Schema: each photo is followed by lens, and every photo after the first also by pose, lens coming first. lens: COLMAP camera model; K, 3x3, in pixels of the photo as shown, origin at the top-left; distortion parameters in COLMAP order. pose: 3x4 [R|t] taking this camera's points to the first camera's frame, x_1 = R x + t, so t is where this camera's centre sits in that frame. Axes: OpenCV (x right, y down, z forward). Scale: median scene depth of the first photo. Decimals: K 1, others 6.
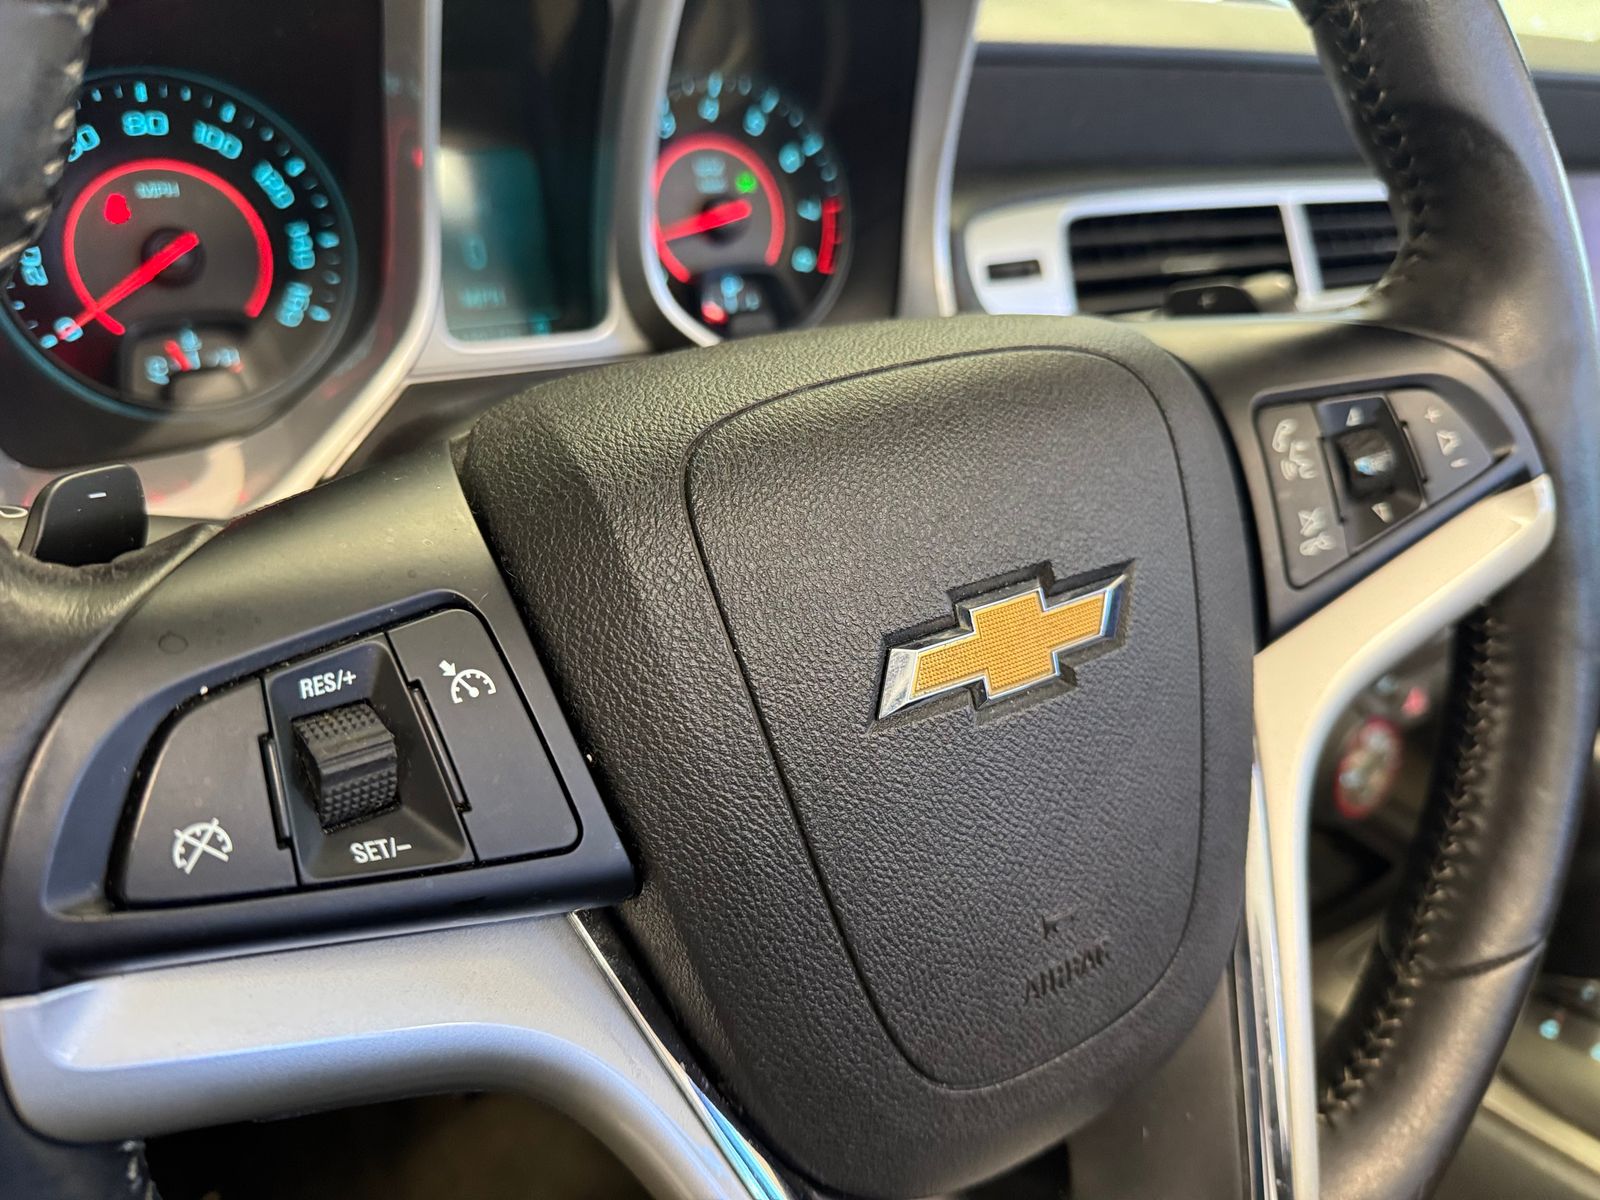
lens RADIAL K [[1205.8, 0, 800.0], [0, 1205.8, 600.0], [0, 0, 1]] dist [0.003744, 0.002654]
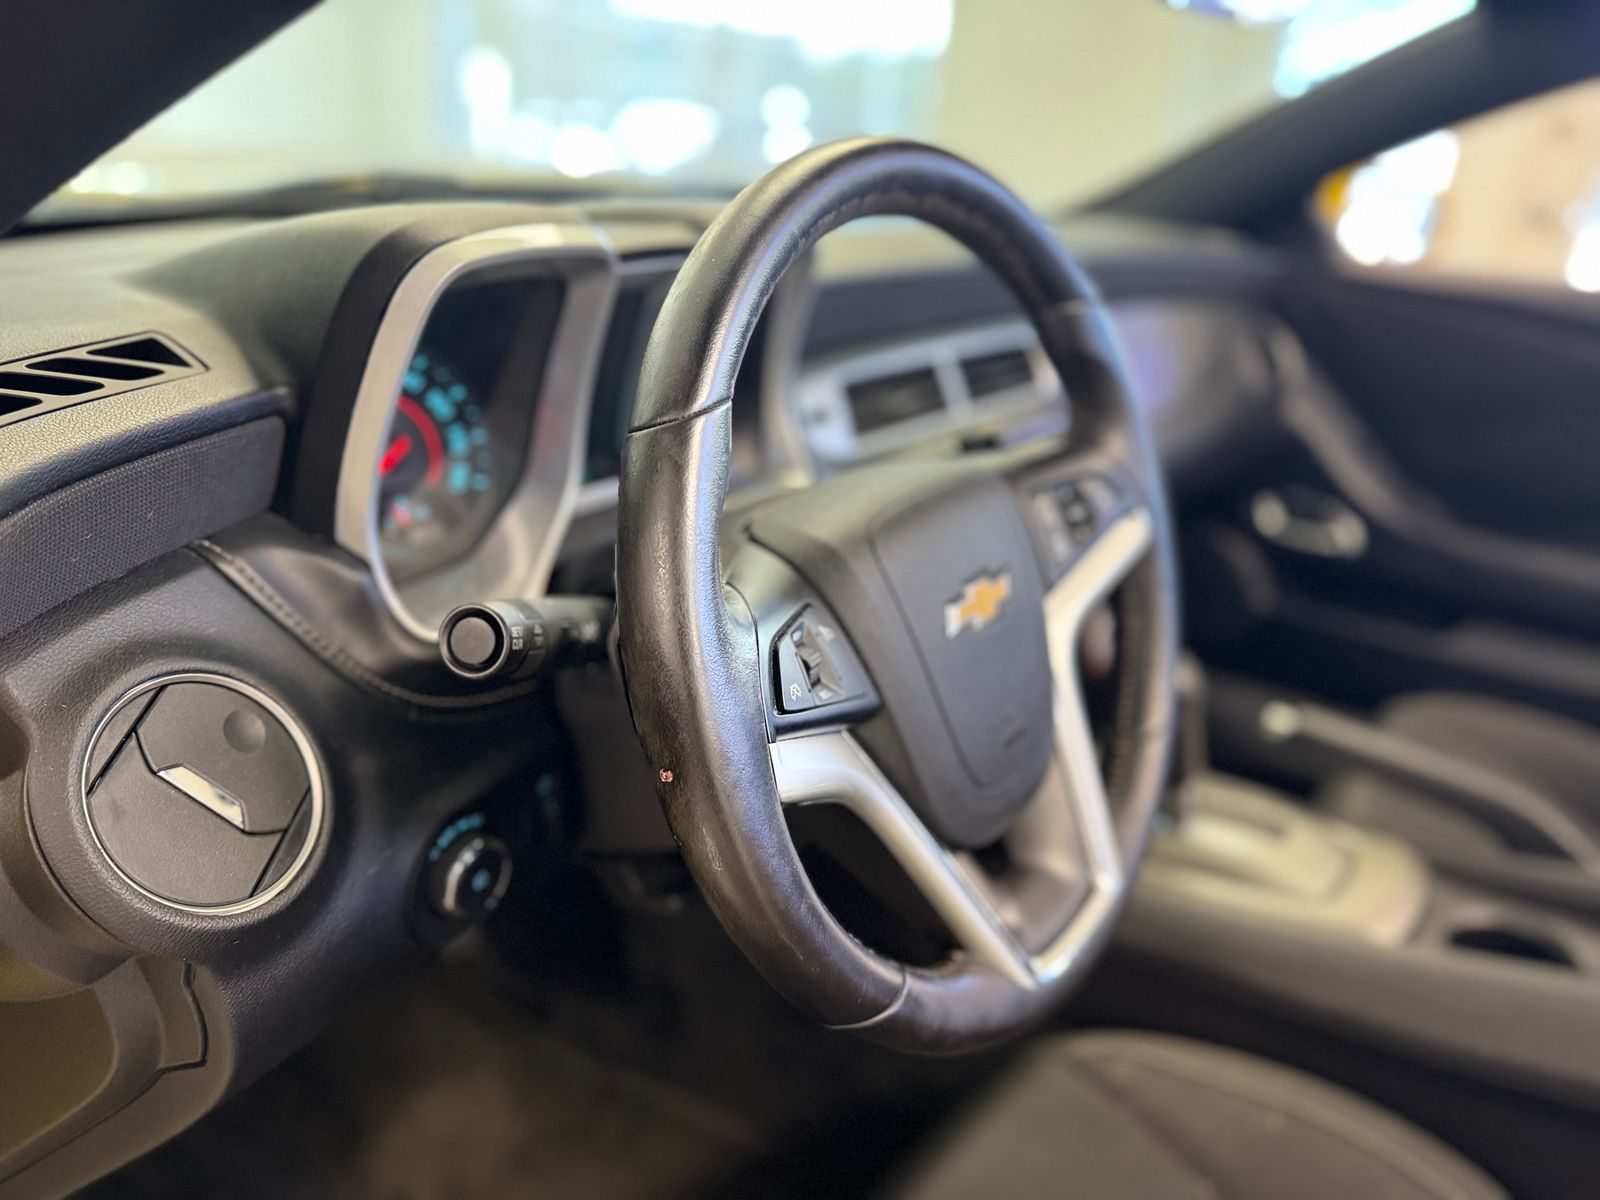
lens RADIAL K [[1205.8, 0, 800.0], [0, 1205.8, 600.0], [0, 0, 1]] dist [0.003744, 0.002654]
pose [[0.926596, -0.120867, 0.356104, -0.627924], [0.141468, 0.989416, -0.032281, 0.038272], [-0.348434, 0.080289, 0.933888, -0.691402]]
